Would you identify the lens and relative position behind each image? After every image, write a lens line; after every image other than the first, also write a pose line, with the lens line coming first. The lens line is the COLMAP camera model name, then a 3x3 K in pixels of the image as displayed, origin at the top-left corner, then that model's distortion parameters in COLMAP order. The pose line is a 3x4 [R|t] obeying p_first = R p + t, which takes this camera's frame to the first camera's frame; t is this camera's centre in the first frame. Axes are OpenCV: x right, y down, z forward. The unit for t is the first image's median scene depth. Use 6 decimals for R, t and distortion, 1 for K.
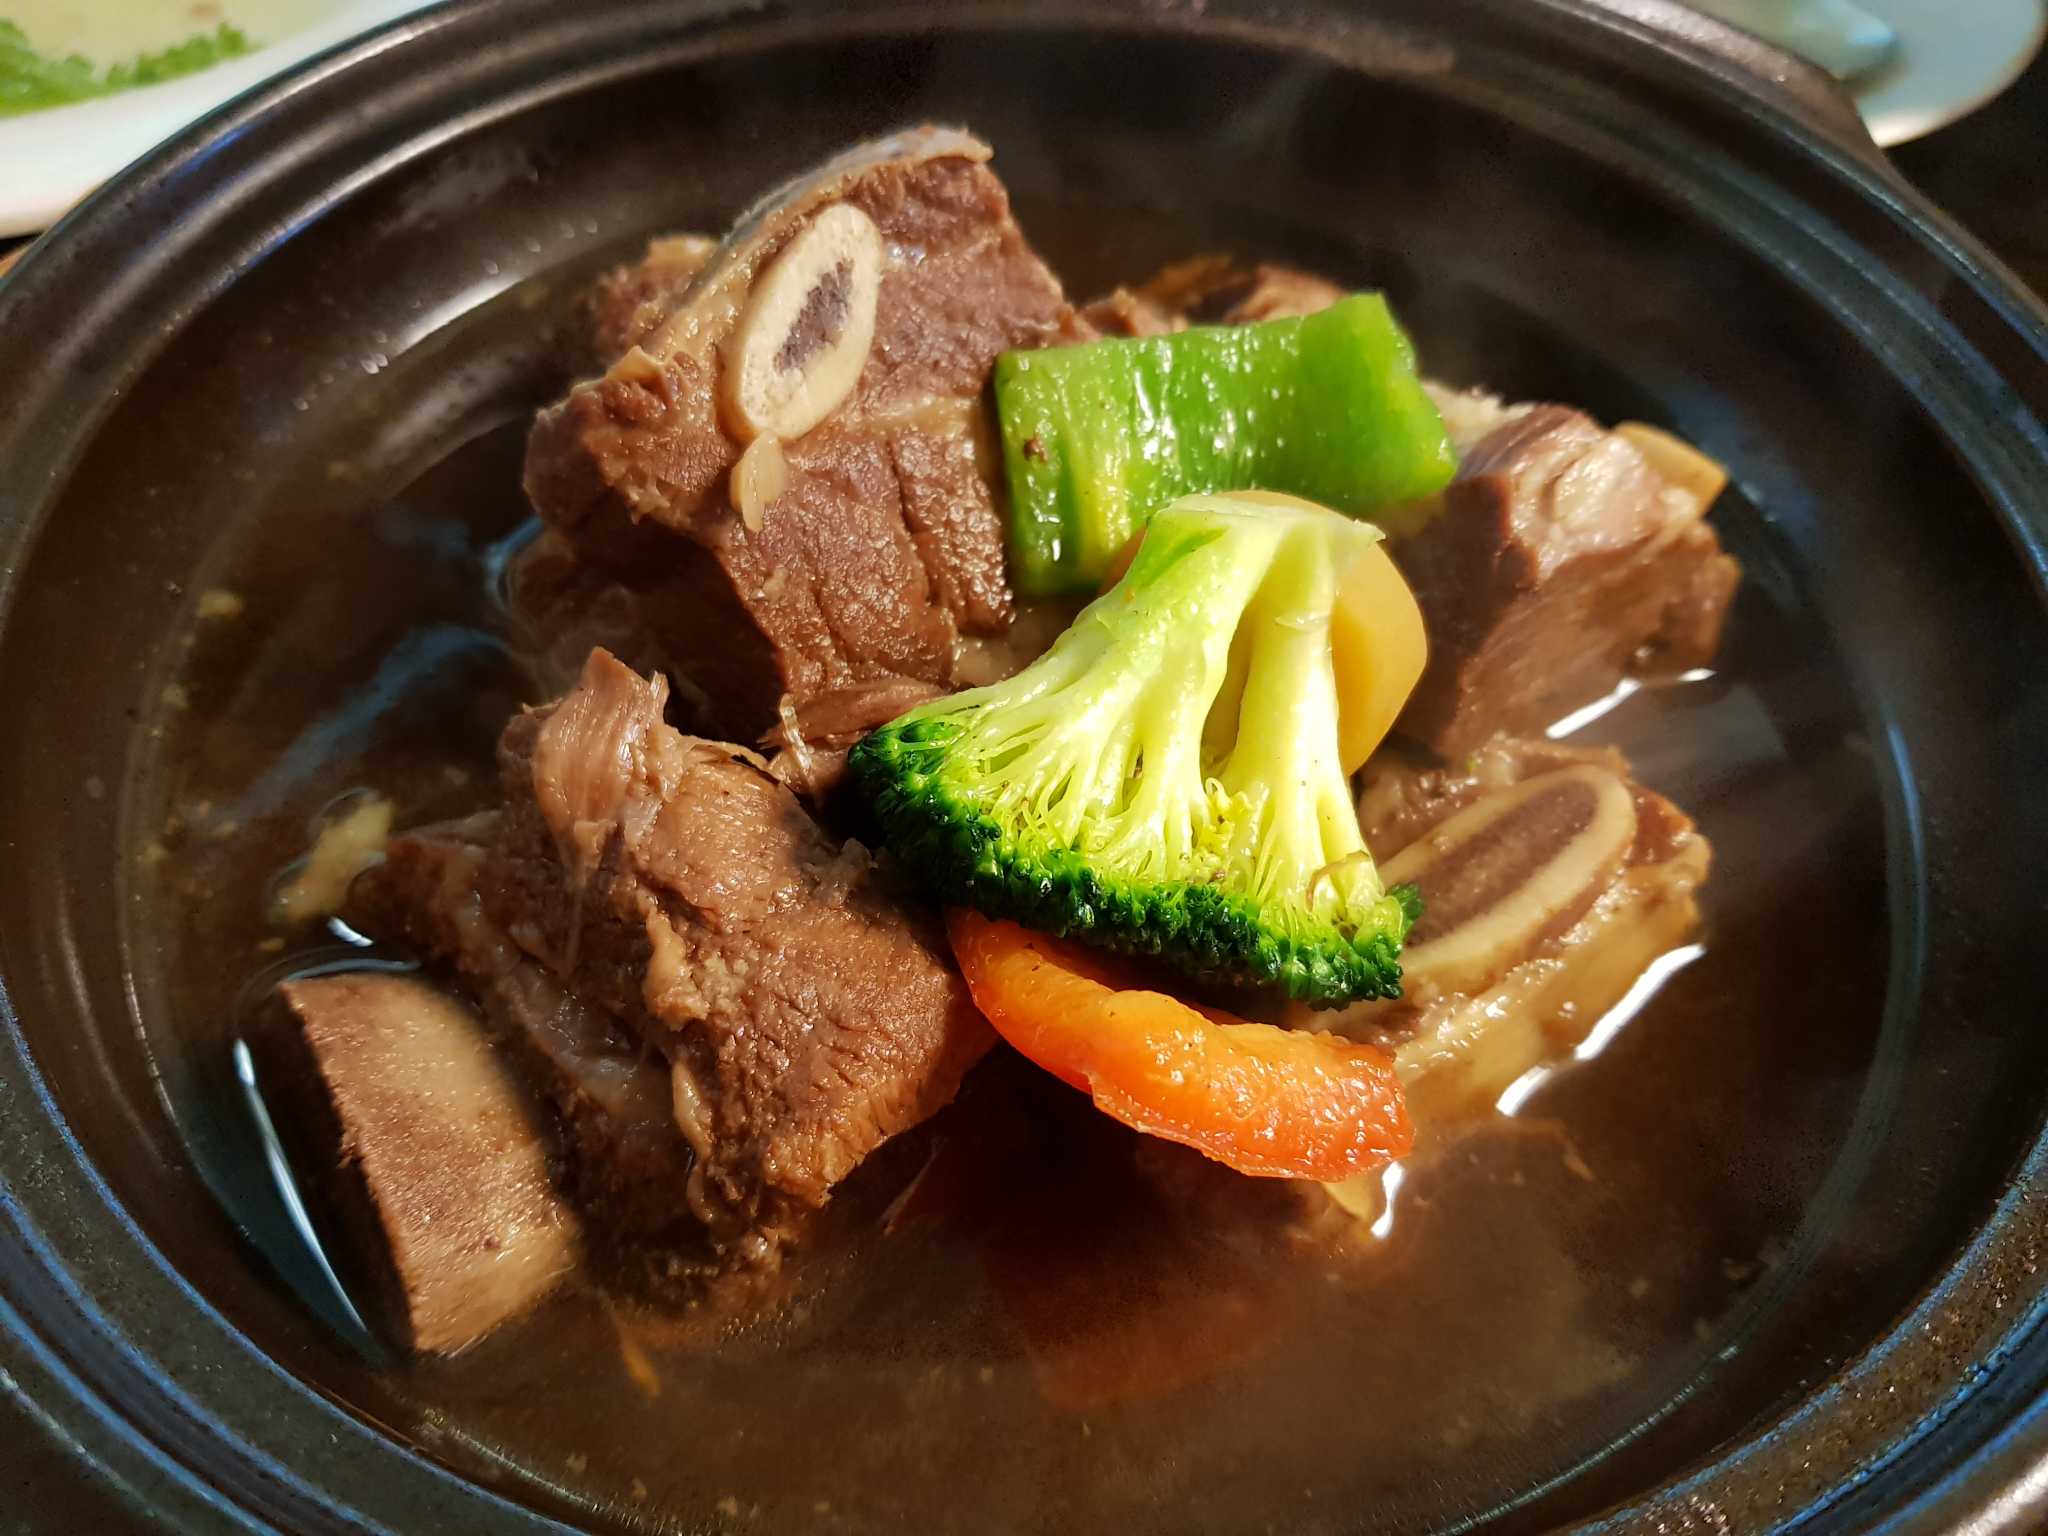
lens RADIAL K [[1689.0, 0, 1033.1], [0, 1689.0, 762.9], [0, 0, 1]] dist [0.033780, -0.055054]
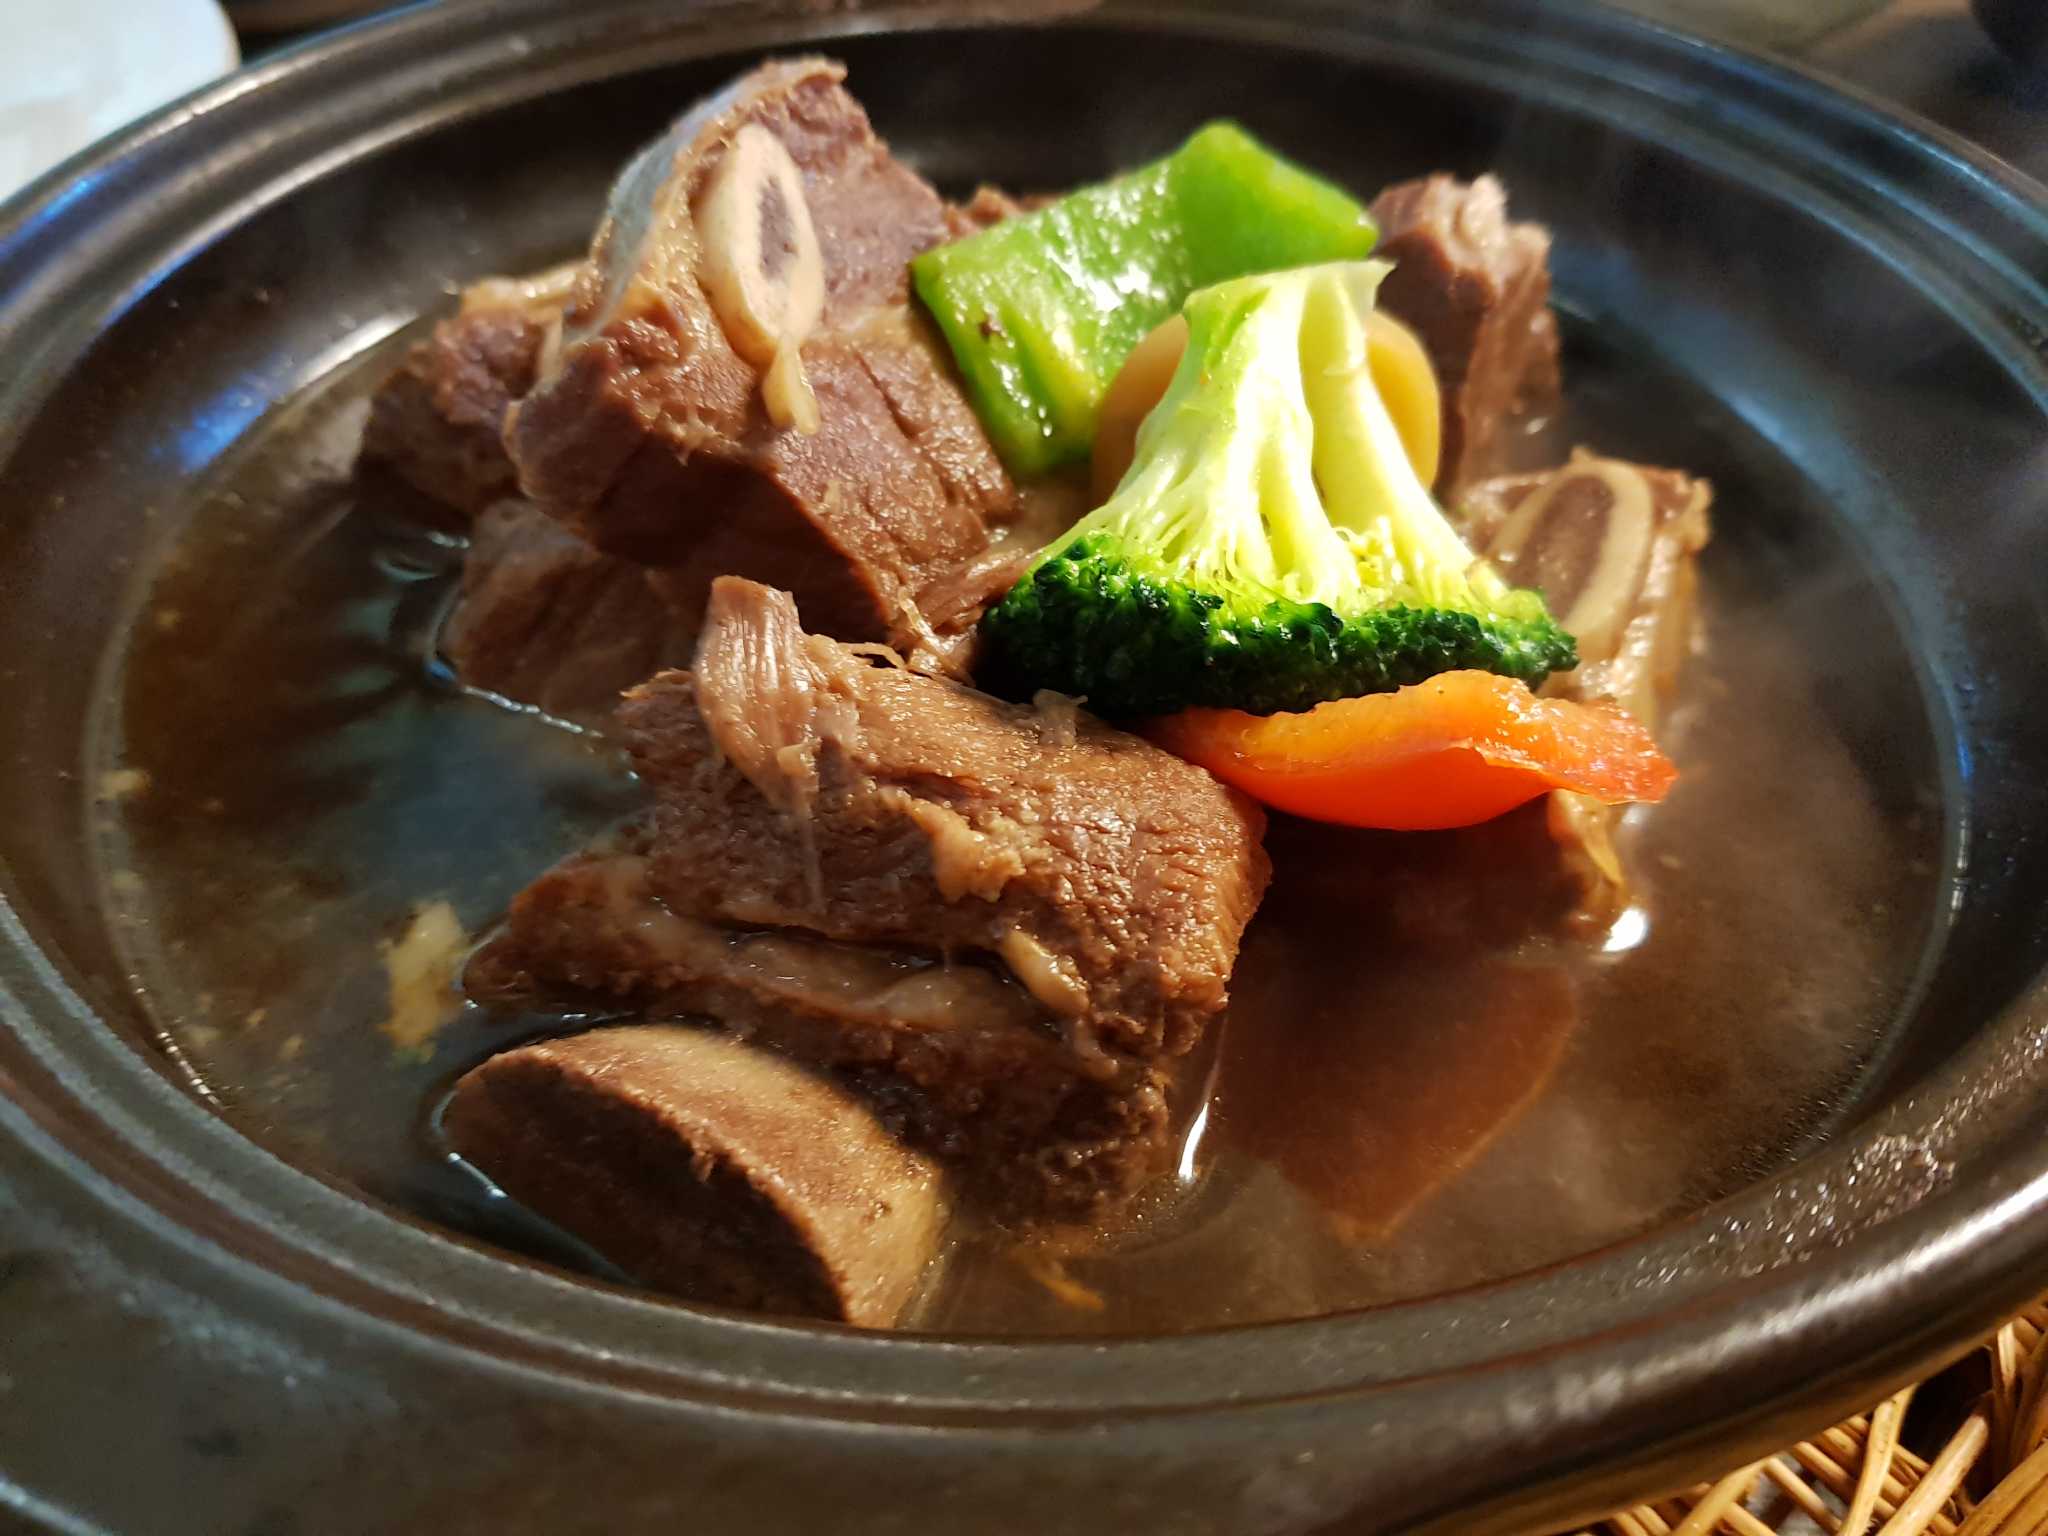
lens RADIAL K [[1689.0, 0, 1014.4], [0, 1689.0, 757.9], [0, 0, 1]] dist [0.033780, -0.055054]
pose [[0.902900, -0.319717, 0.287319, -0.392047], [0.353516, 0.932559, -0.073213, 0.140213], [-0.244535, 0.167676, 0.955033, 0.101920]]
